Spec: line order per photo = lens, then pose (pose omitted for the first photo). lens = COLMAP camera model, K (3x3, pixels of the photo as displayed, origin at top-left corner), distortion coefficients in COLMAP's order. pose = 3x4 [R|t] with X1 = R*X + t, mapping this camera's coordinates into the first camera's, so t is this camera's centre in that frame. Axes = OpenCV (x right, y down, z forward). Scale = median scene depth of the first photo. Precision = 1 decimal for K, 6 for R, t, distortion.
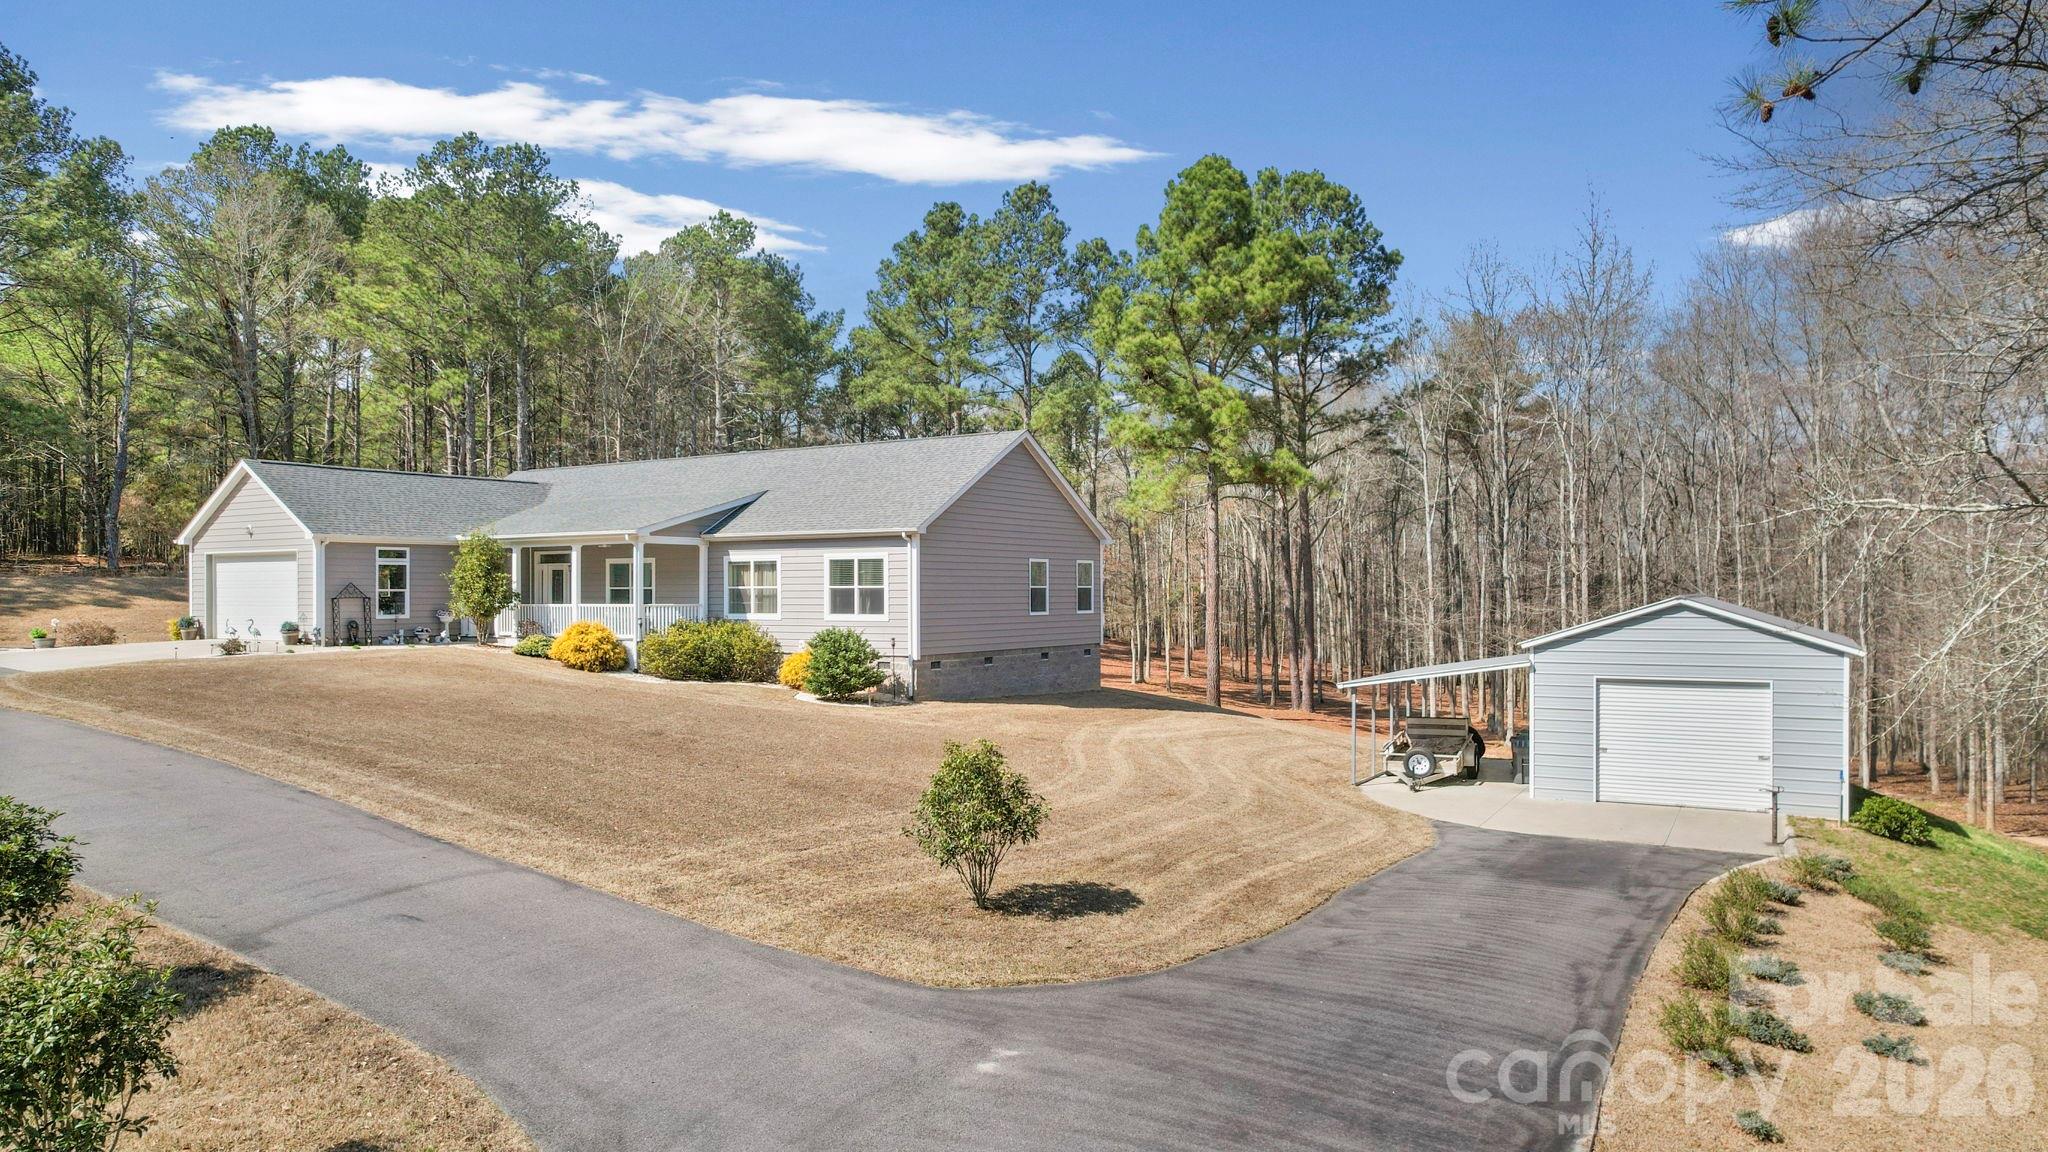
lens RADIAL K [[1405.5, 0, 1024.0], [0, 1405.5, 576.0], [0, 0, 1]] dist [-0.002343, 0.000108]
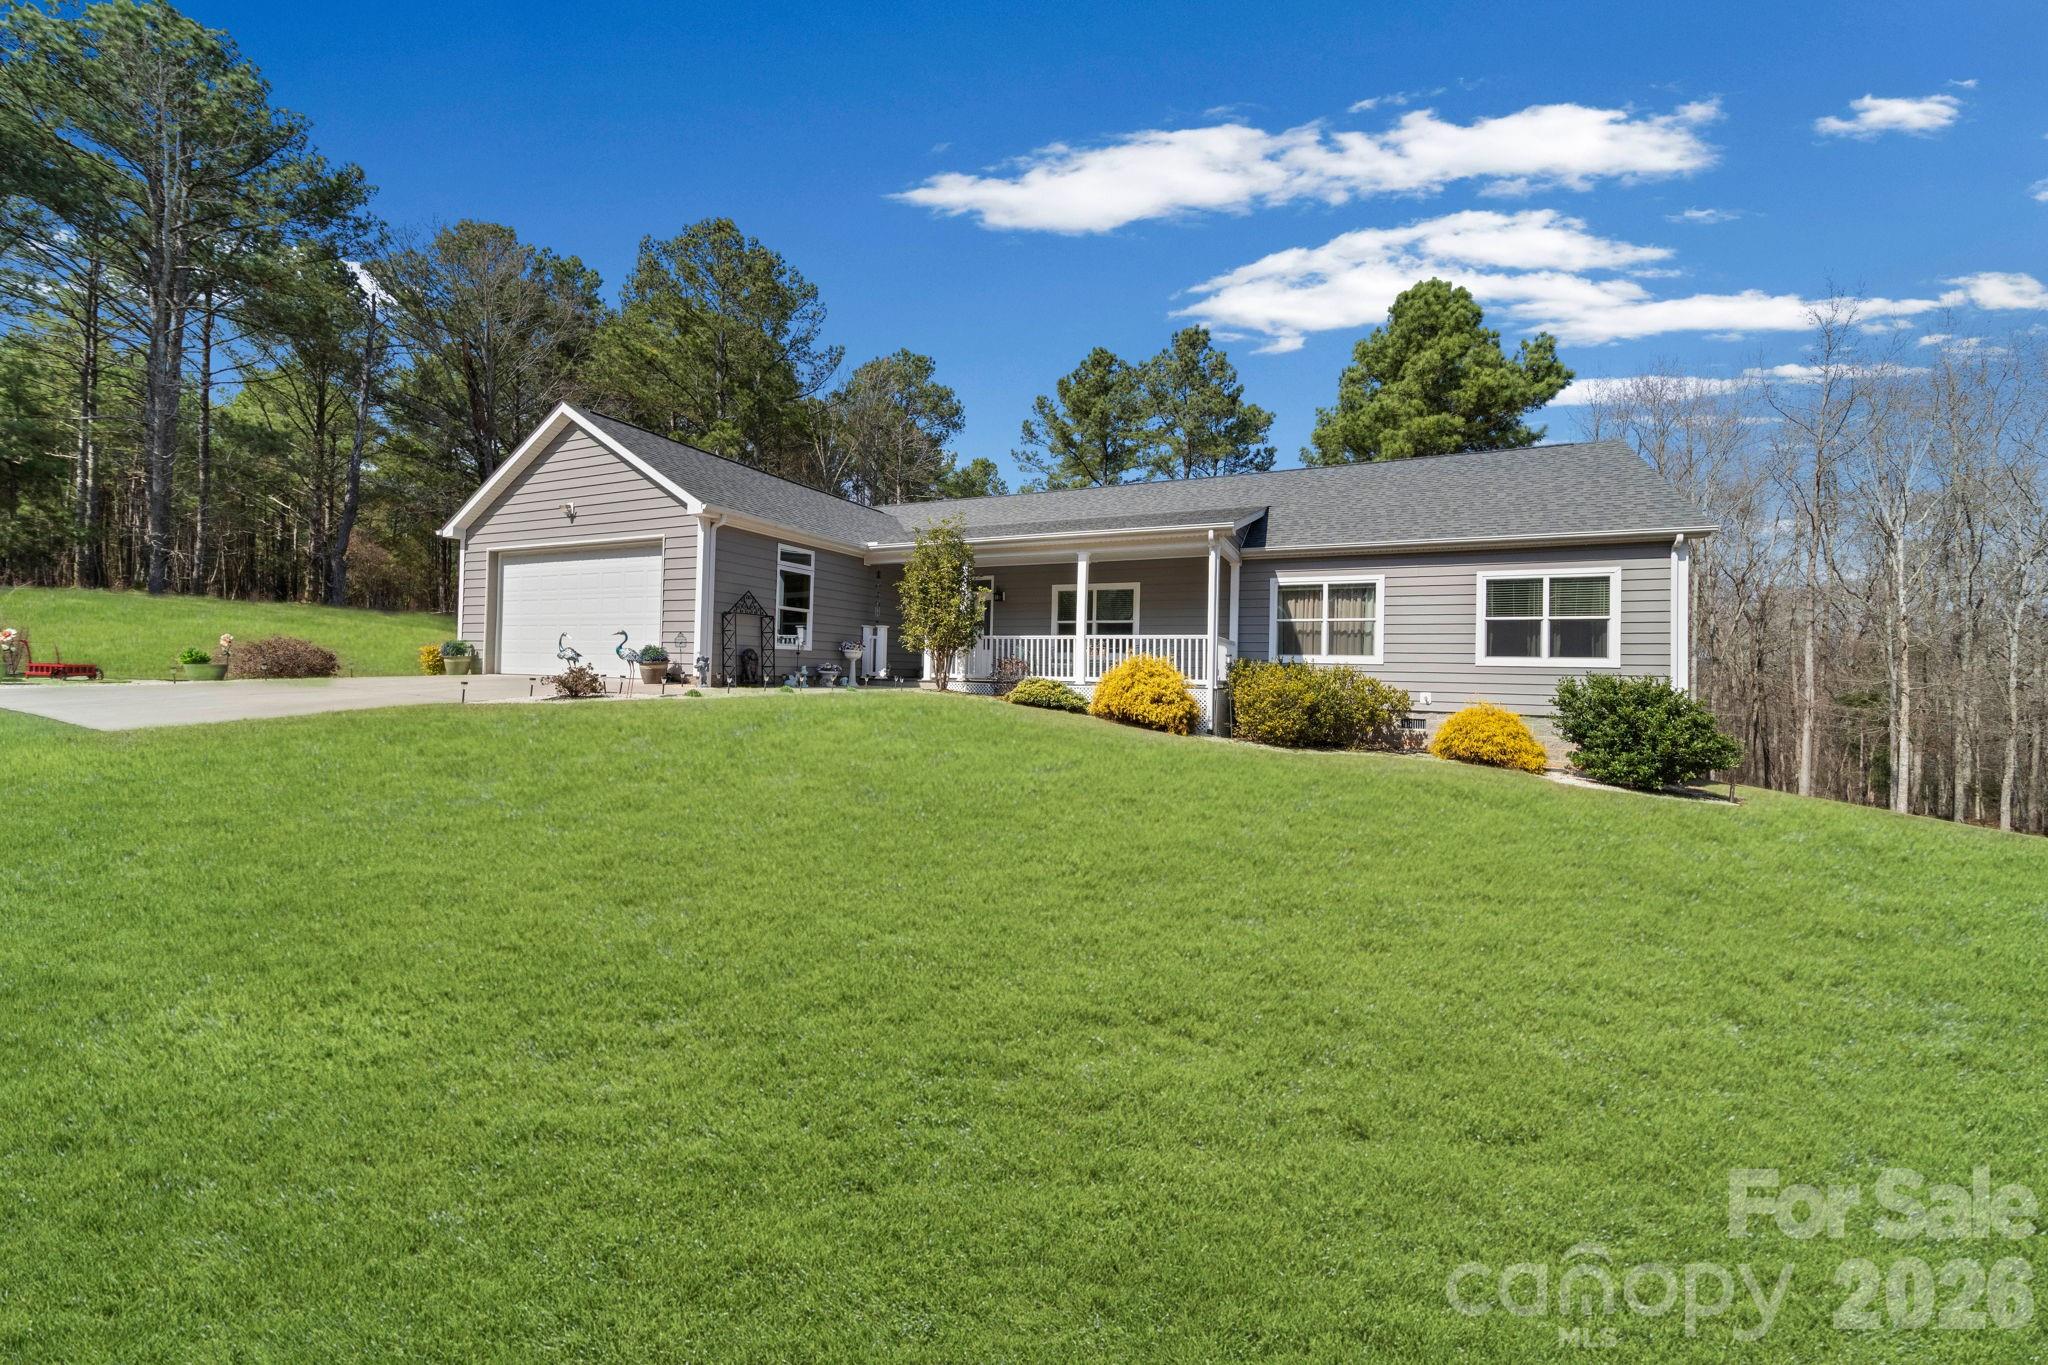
lens RADIAL K [[734.8, 0, 1021.4], [0, 734.8, 658.3], [0, 0, 1]] dist [0.000029, -0.000037]
pose [[0.984200, 0.028486, 0.174752, -0.410764], [-0.027242, 0.999584, -0.009516, 0.035871], [-0.174951, 0.004605, 0.984566, 0.635931]]
